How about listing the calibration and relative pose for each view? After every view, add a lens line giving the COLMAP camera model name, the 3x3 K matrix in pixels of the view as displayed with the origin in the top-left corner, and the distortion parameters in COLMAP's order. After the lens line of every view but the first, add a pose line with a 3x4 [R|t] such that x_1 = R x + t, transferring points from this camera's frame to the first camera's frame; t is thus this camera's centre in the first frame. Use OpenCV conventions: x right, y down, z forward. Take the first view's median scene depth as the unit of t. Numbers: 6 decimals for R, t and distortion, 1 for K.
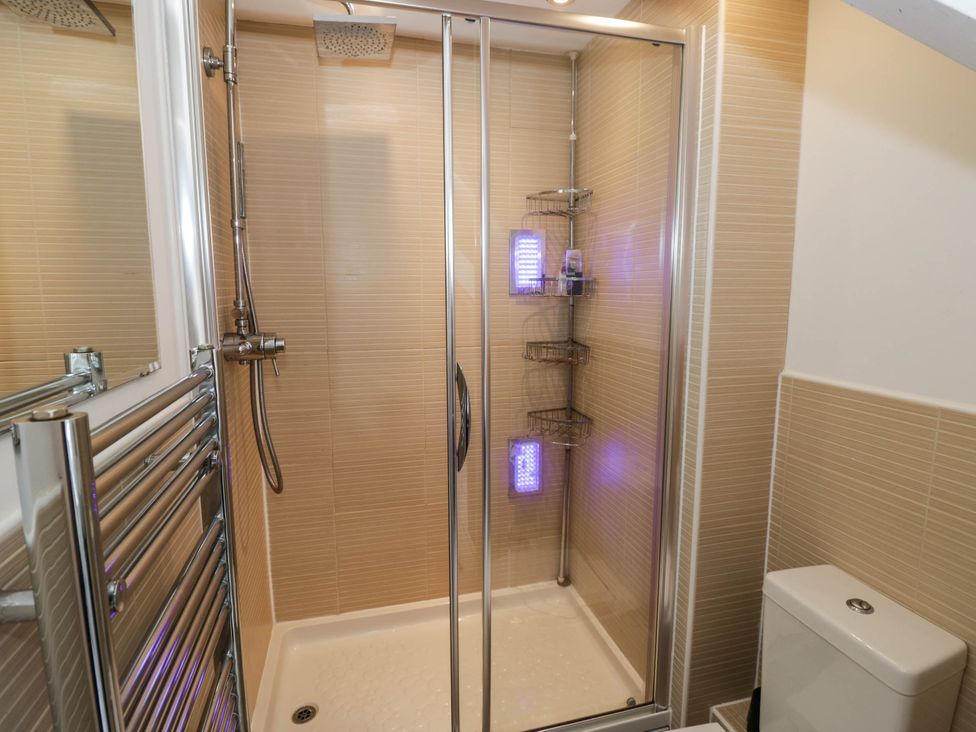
lens RADIAL K [[527.0, 0, 493.2], [0, 527.0, 361.3], [0, 0, 1]] dist [0.002269, -0.000523]
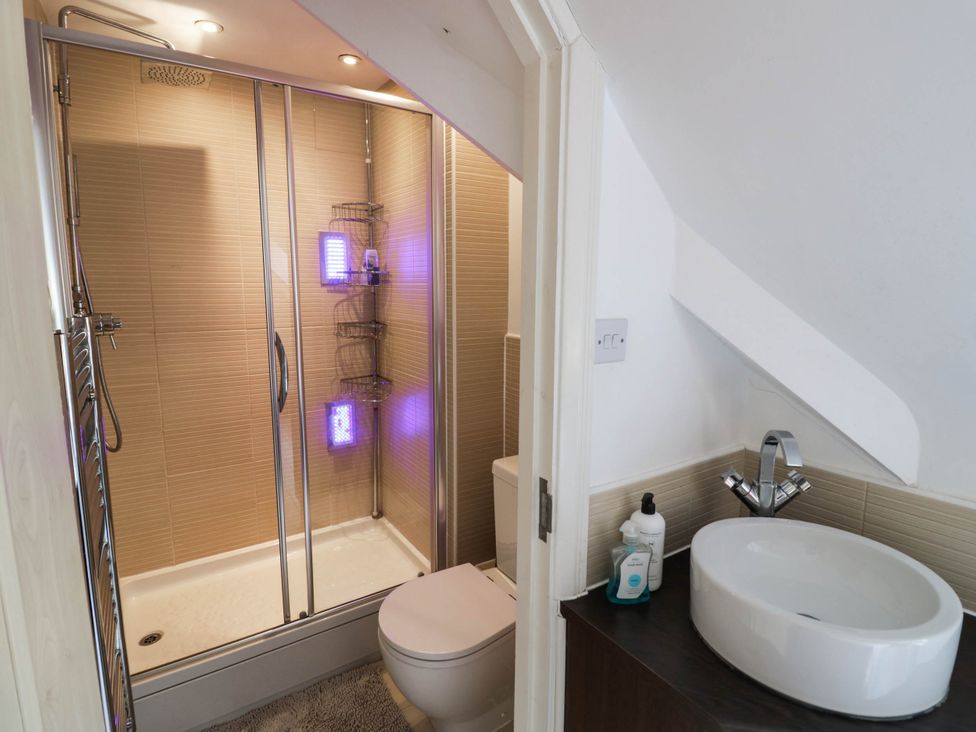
lens RADIAL K [[511.0, 0, 490.7], [0, 511.0, 357.4], [0, 0, 1]] dist [0.002579, -0.015094]
pose [[0.948444, -0.038130, 0.314644, 0.024722], [0.036223, 0.999273, 0.011905, 0.044907], [-0.314869, 0.000106, 0.949135, -0.262176]]
